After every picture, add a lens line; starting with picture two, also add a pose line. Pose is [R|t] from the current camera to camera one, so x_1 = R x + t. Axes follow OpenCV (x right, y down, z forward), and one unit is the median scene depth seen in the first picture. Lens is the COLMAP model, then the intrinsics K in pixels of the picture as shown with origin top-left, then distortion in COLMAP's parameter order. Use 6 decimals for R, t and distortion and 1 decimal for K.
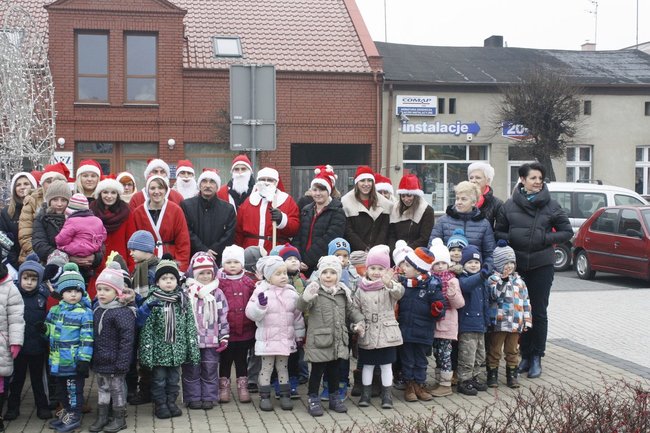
lens RADIAL K [[964.3, 0, 322.1], [0, 964.3, 214.9], [0, 0, 1]] dist [0.026565, 0.000000]
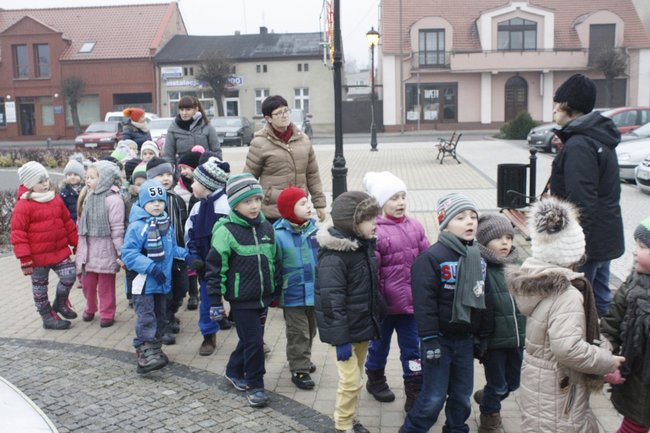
lens RADIAL K [[776.5, 0, 325.4], [0, 776.5, 215.8], [0, 0, 1]] dist [-0.075731, 0.000000]
pose [[0.951322, 0.022350, -0.307388, 0.636804], [0.011027, 0.994260, 0.106420, 0.010147], [0.308003, -0.104629, 0.945615, -0.308401]]
